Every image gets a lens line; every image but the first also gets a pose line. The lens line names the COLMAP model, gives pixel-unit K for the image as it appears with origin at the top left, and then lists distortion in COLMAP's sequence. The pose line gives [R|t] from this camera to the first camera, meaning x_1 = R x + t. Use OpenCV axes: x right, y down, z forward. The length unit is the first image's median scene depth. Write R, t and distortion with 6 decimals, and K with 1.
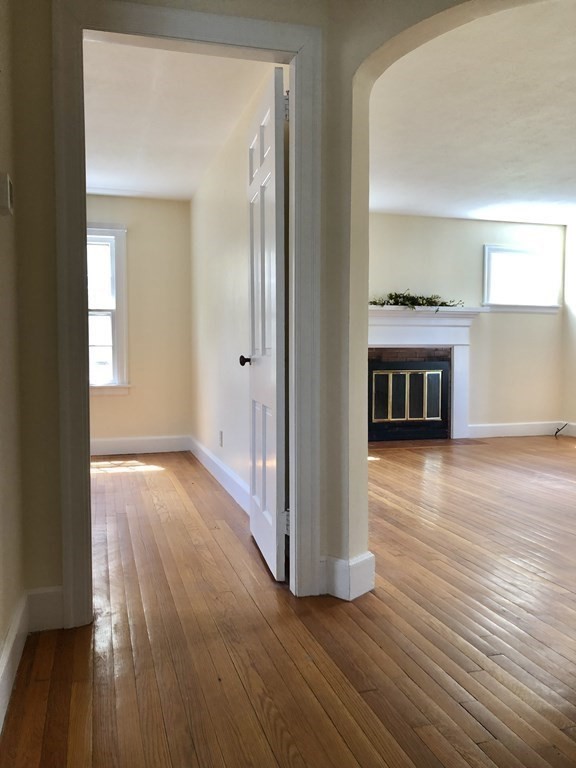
lens RADIAL K [[636.5, 0, 288.0], [0, 636.5, 384.0], [0, 0, 1]] dist [0.064933, -0.004961]
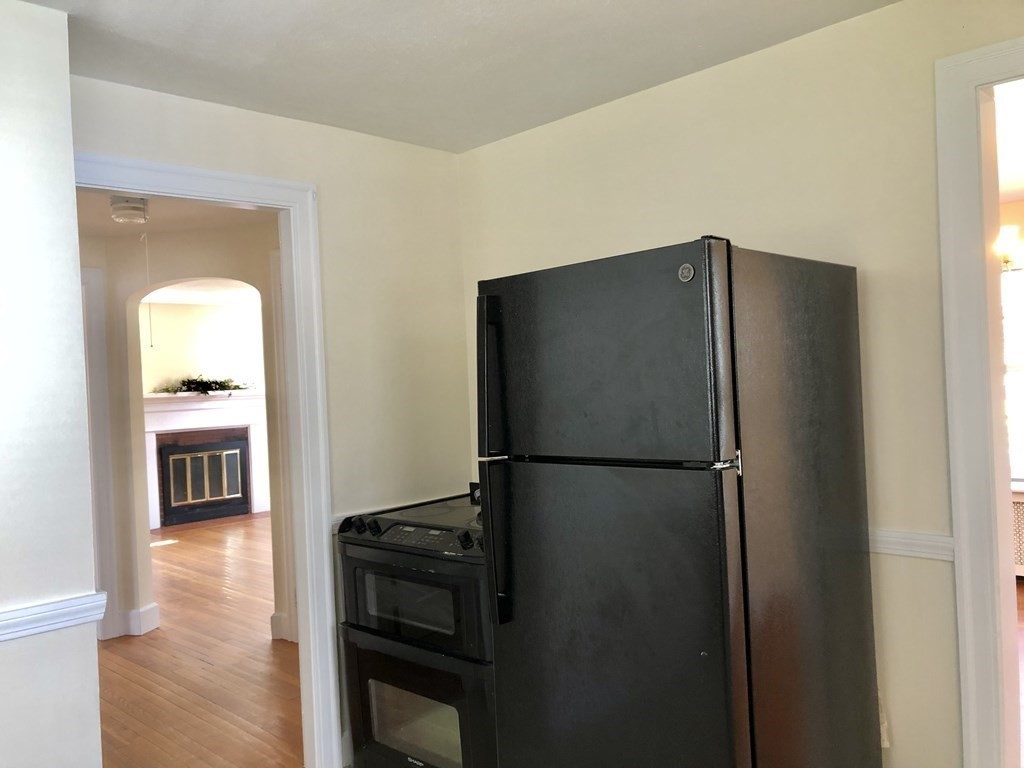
lens RADIAL K [[845.5, 0, 491.0], [0, 845.5, 380.0], [0, 0, 1]] dist [0.000955, -0.007400]
pose [[0.889748, -0.040898, 0.454615, -0.018959], [0.070109, 0.996404, -0.047574, -0.040813], [-0.451035, 0.074201, 0.889416, -0.442626]]
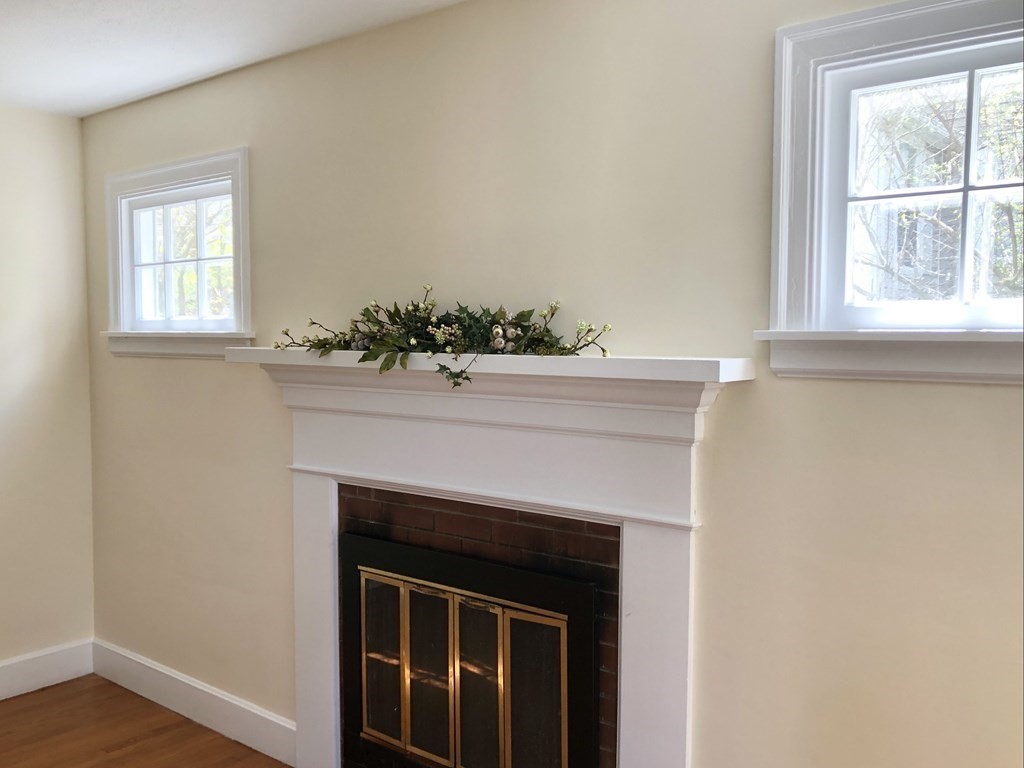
lens RADIAL K [[848.6, 0, 512.0], [0, 848.6, 384.0], [0, 0, 1]] dist [0.064933, -0.004961]
pose [[0.597026, 0.044464, -0.800988, 0.491990], [-0.045946, 0.998719, 0.021194, -0.116978], [0.800905, 0.024149, 0.598305, 0.812611]]
